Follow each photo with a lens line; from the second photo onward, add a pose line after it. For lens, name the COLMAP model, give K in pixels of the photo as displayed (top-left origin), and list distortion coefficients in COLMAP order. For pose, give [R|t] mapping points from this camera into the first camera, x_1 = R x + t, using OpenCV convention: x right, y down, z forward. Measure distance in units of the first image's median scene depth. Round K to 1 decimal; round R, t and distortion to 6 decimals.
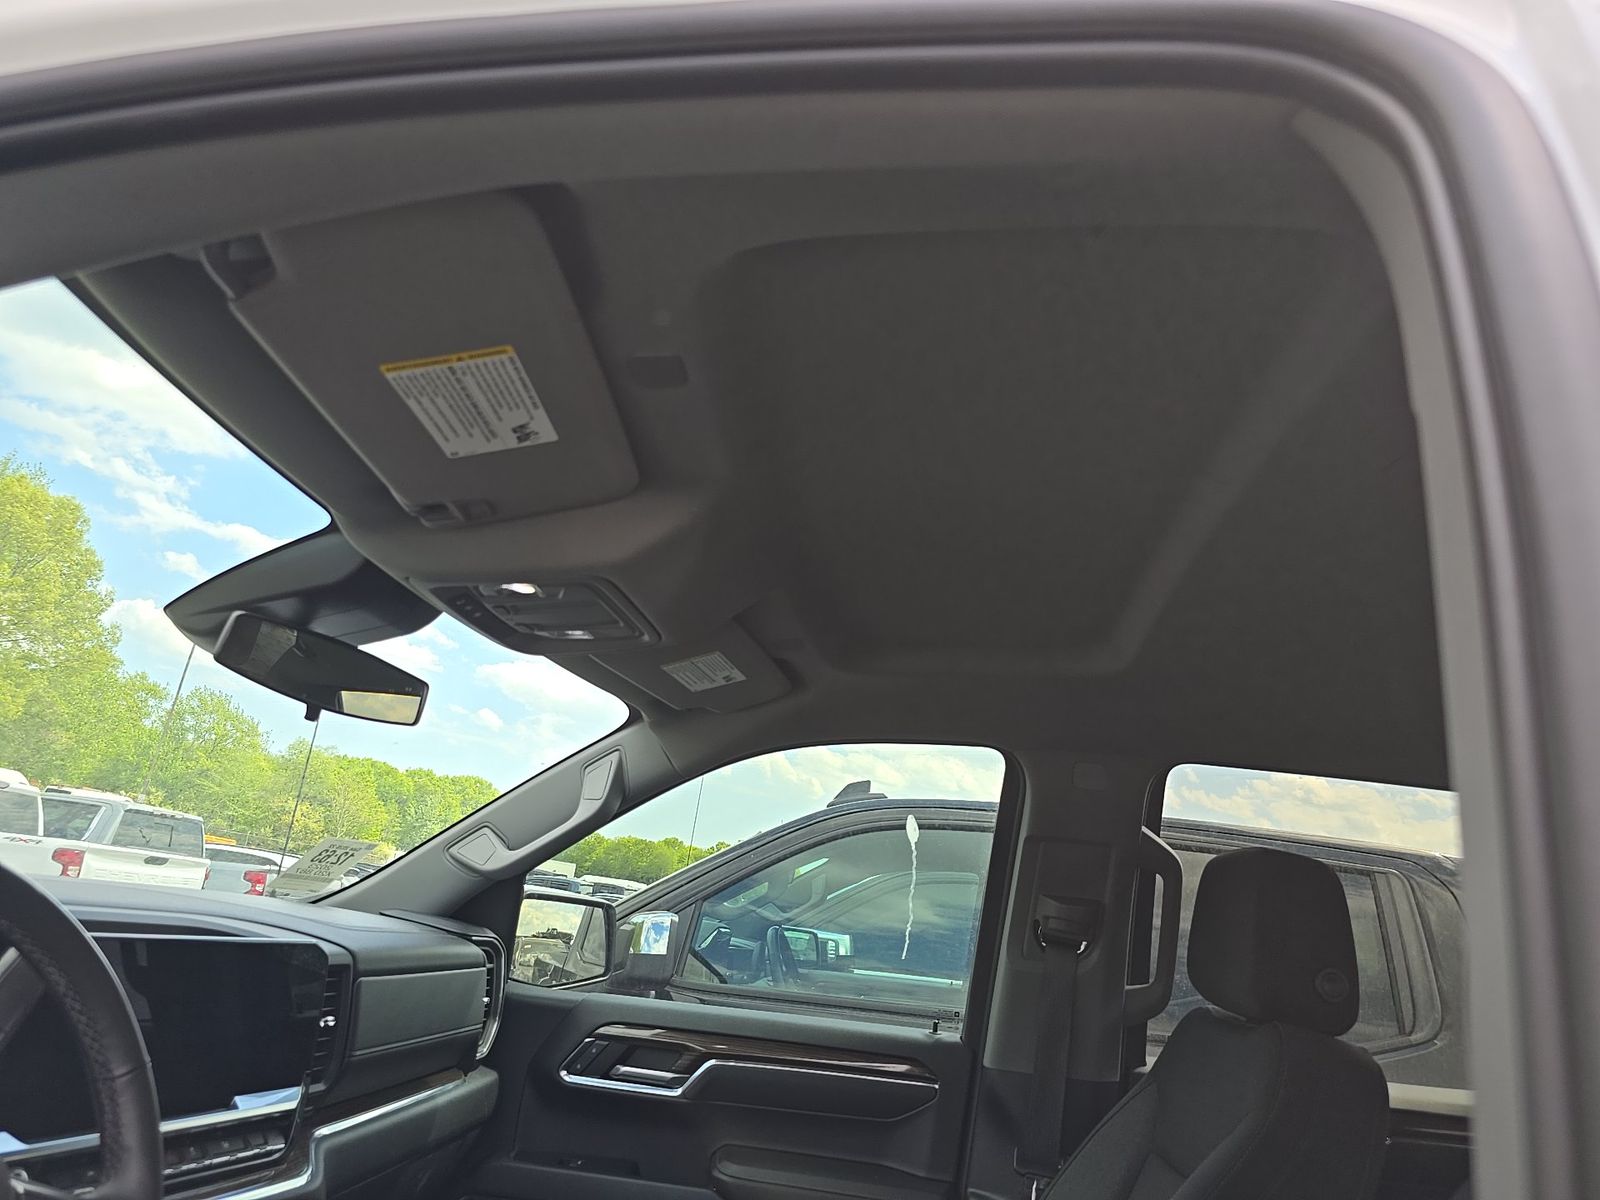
lens RADIAL K [[1090.3, 0, 802.8], [0, 1090.3, 581.8], [0, 0, 1]] dist [0.028178, -0.035837]
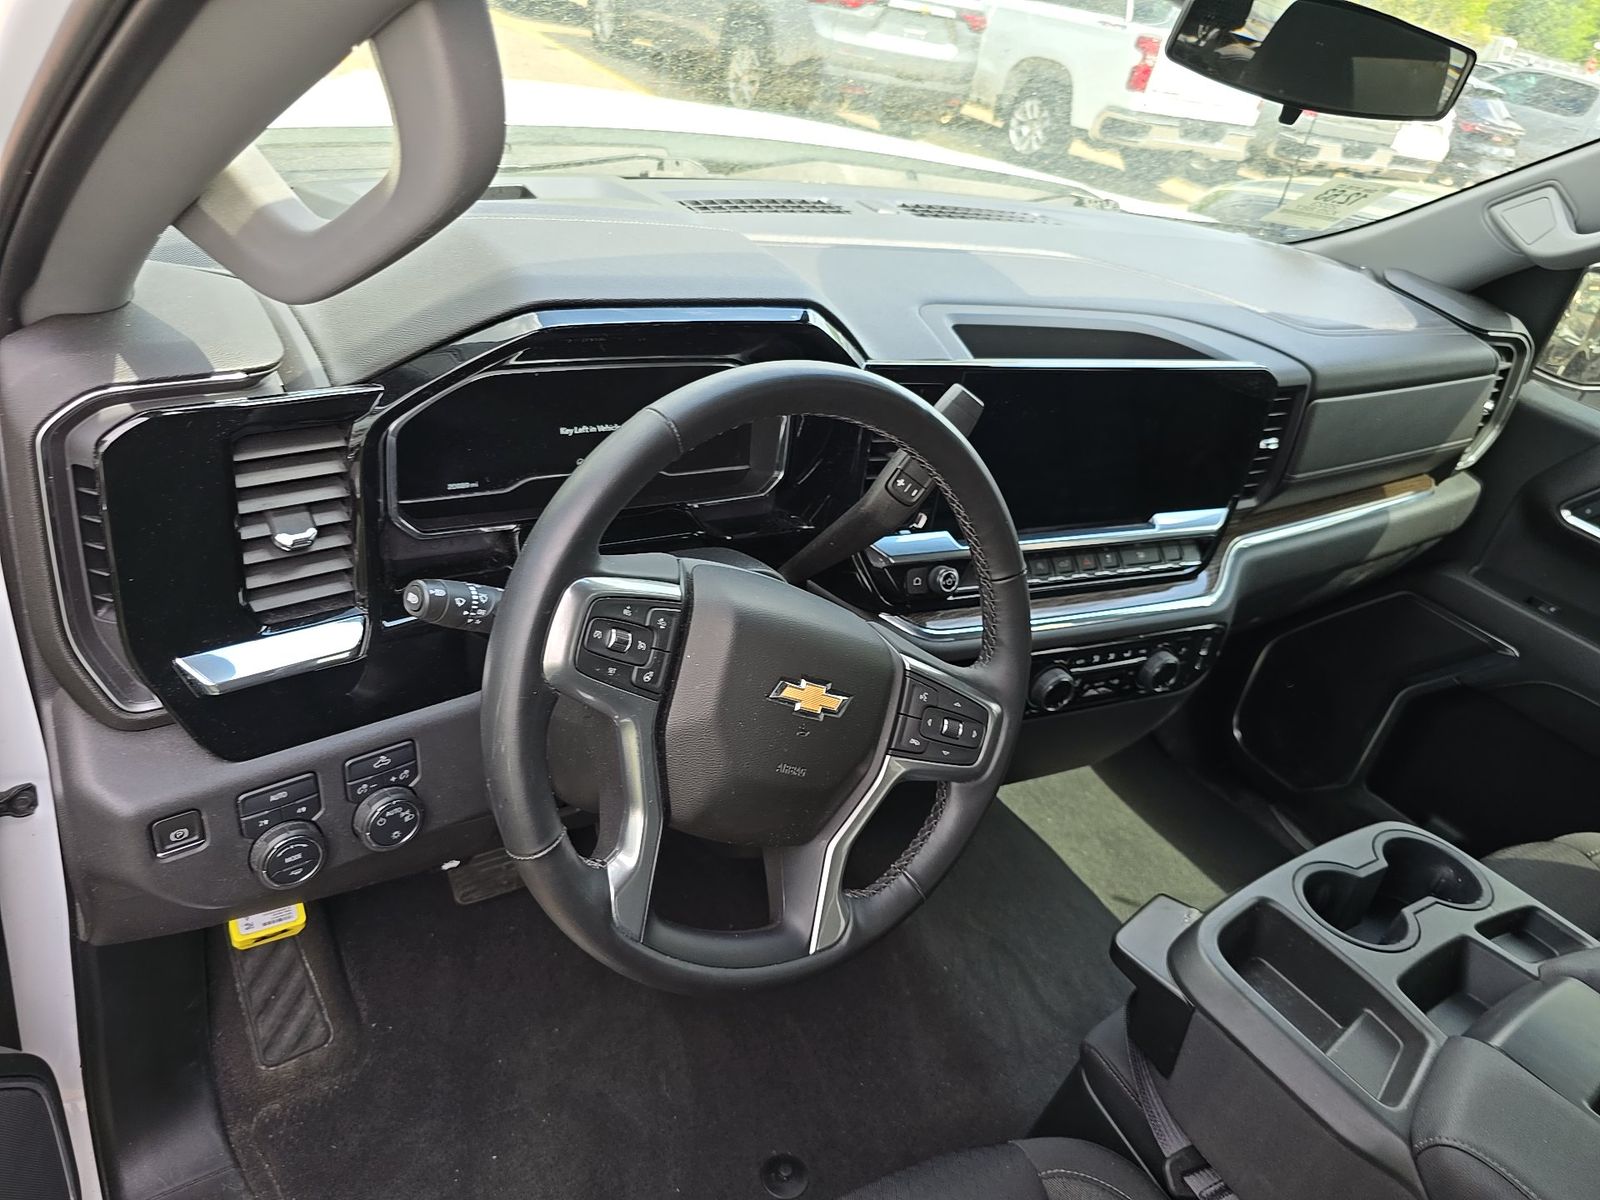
lens RADIAL K [[1114.3, 0, 800.0], [0, 1114.3, 600.0], [0, 0, 1]] dist [0.034157, -0.029176]
pose [[0.653768, 0.403672, -0.640028, -0.028916], [0.119676, 0.780016, 0.614209, -0.084919], [0.747171, -0.478146, 0.461640, 0.157776]]
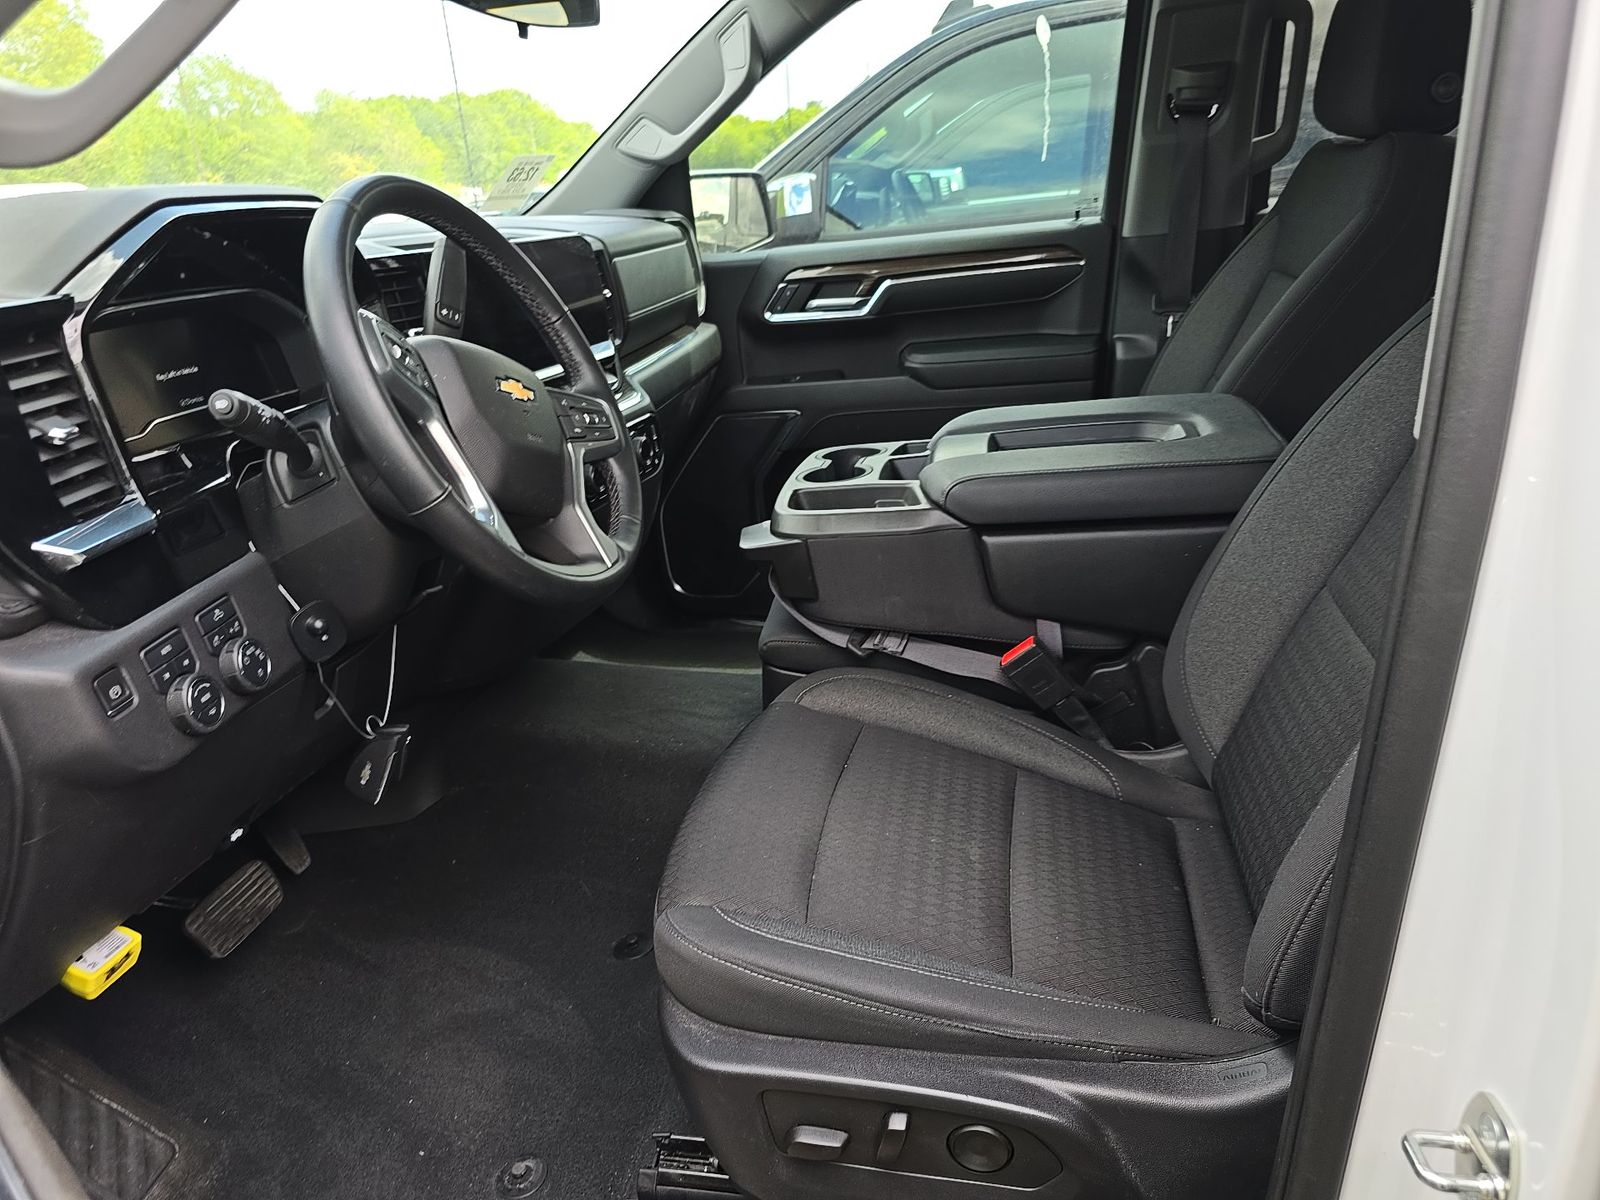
lens RADIAL K [[1123.2, 0, 800.0], [0, 1123.2, 600.0], [0, 0, 1]] dist [0.059106, -0.071238]
pose [[0.978619, -0.156358, -0.133628, -0.067357], [0.205359, 0.779077, 0.592340, -0.038485], [0.011490, -0.607117, 0.794530, -0.185888]]
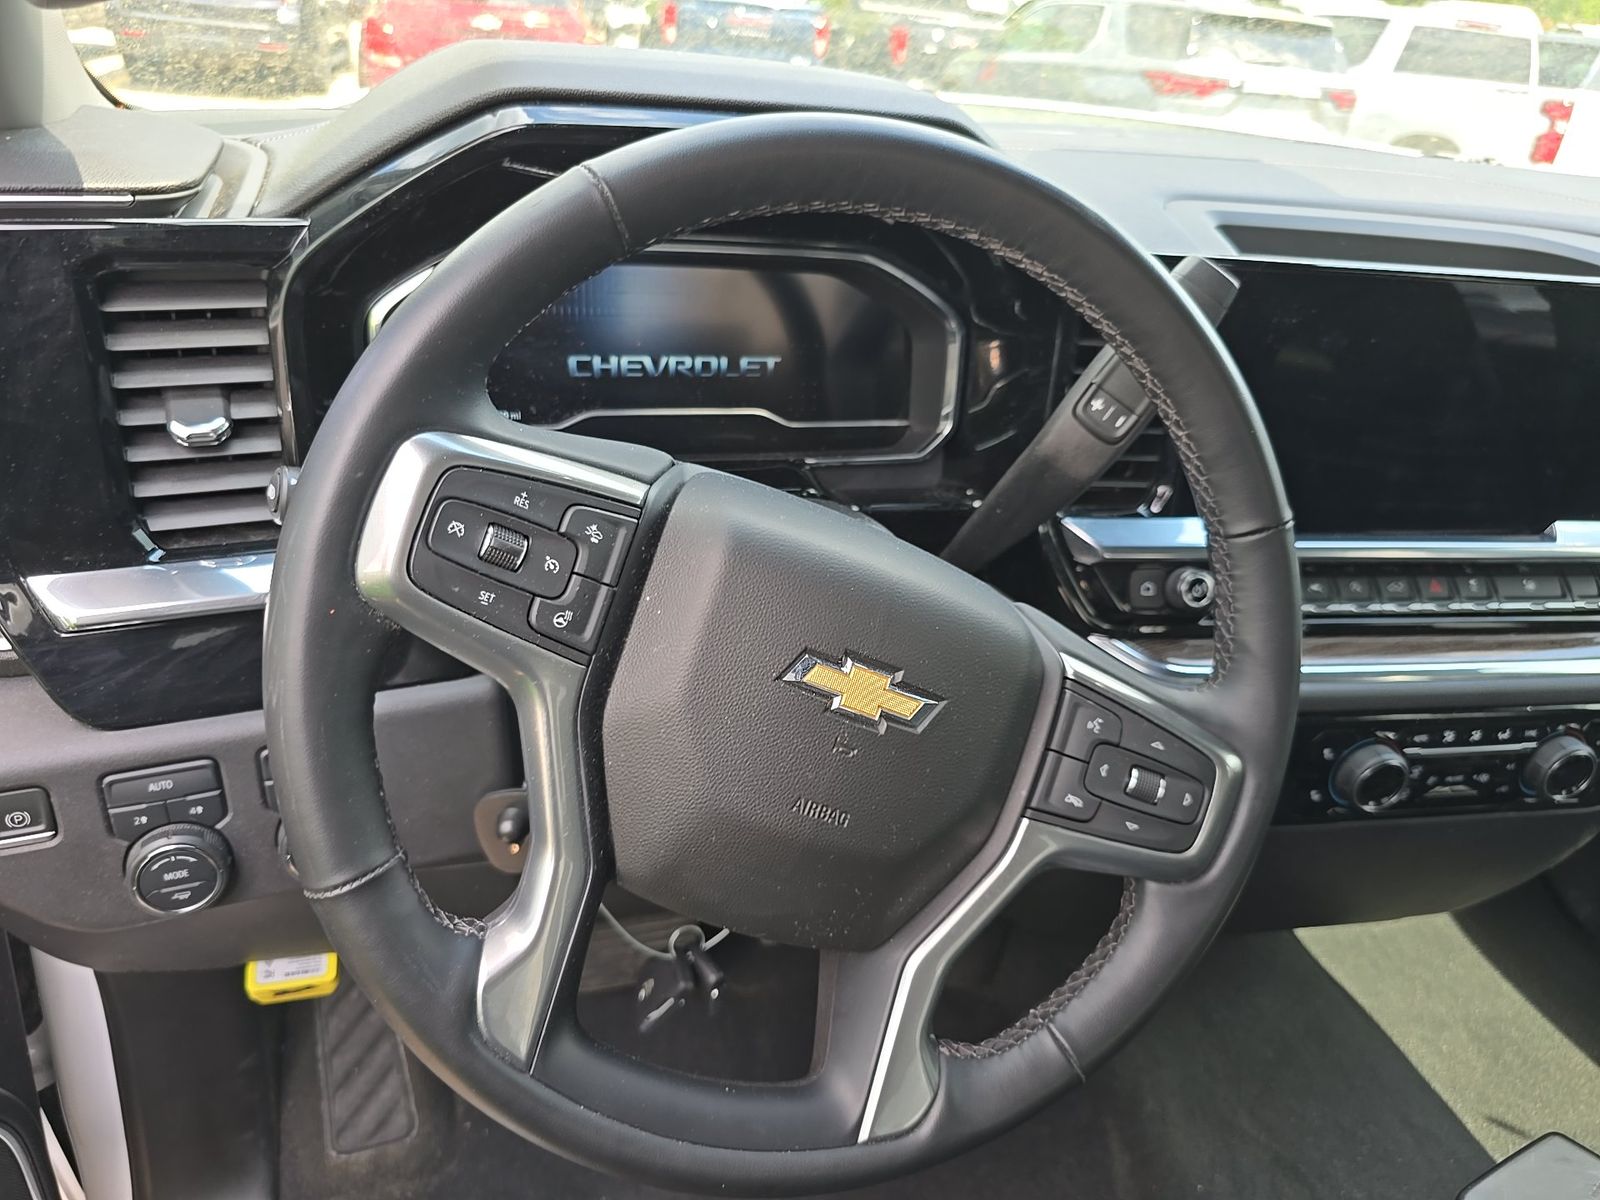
lens RADIAL K [[1127.5, 0, 800.0], [0, 1127.5, 600.0], [0, 0, 1]] dist [-0.017716, 0.005218]
pose [[0.412378, 0.354508, -0.839207, -0.082295], [0.236404, 0.847983, 0.474382, 0.056376], [0.879805, -0.394017, 0.265883, 0.261062]]
